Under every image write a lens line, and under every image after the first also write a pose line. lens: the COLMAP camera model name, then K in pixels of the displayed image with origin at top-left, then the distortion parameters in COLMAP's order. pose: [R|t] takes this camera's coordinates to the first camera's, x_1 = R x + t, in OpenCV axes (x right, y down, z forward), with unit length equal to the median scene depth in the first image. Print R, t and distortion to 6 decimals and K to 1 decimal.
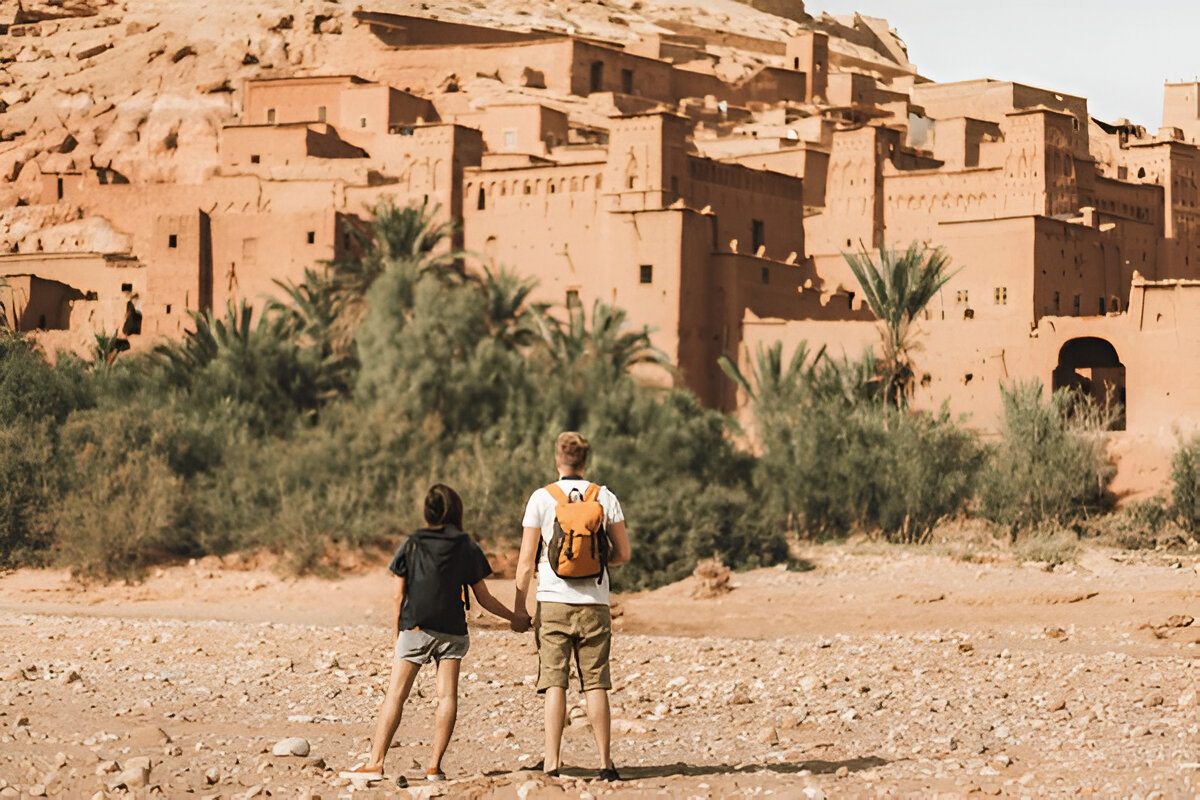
lens RADIAL K [[2993.0, 0, 600.0], [0, 2993.0, 400.0], [0, 0, 1]] dist [0.015305, -0.234379]
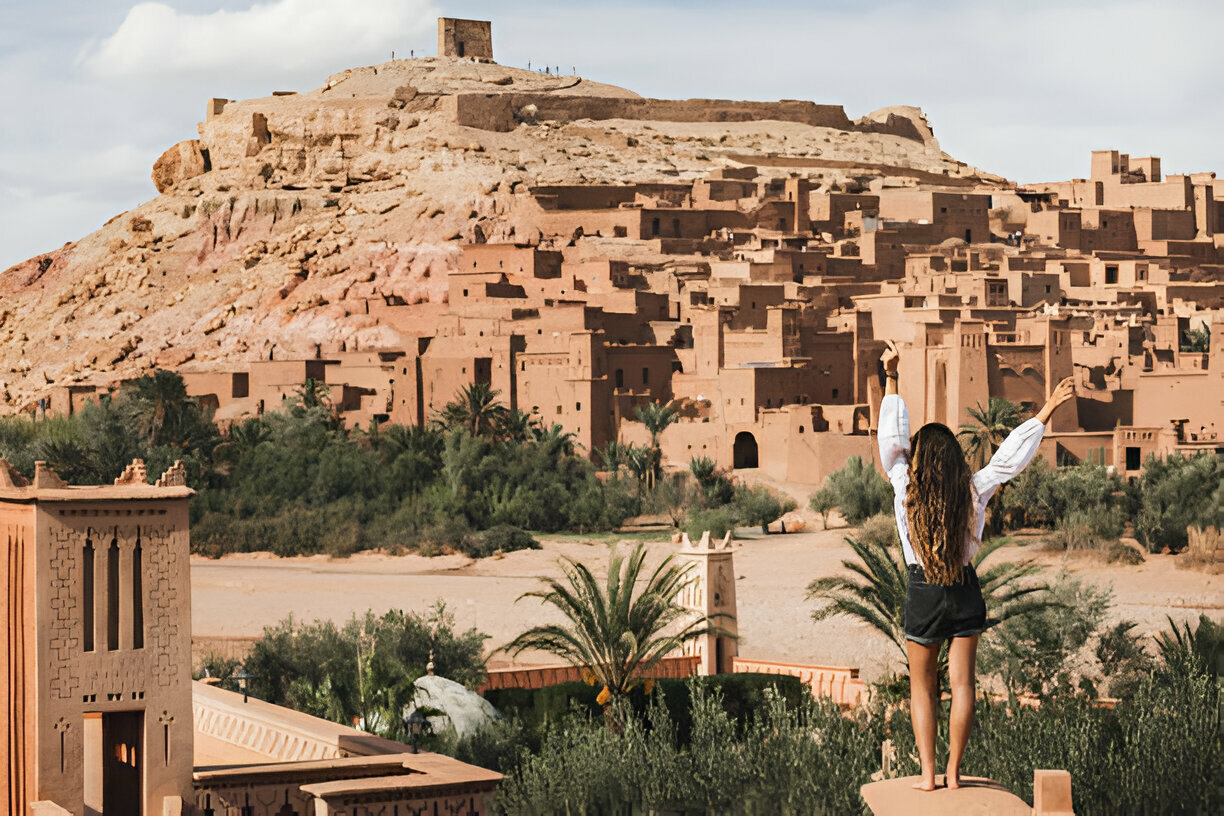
lens RADIAL K [[3052.9, 0, 612.0], [0, 3052.9, 408.0], [0, 0, 1]] dist [0.015305, -0.234379]
pose [[0.990695, -0.031976, -0.132290, 0.227378], [0.039553, 0.997700, 0.055055, -0.107857], [0.130225, -0.059775, 0.989681, -0.896757]]
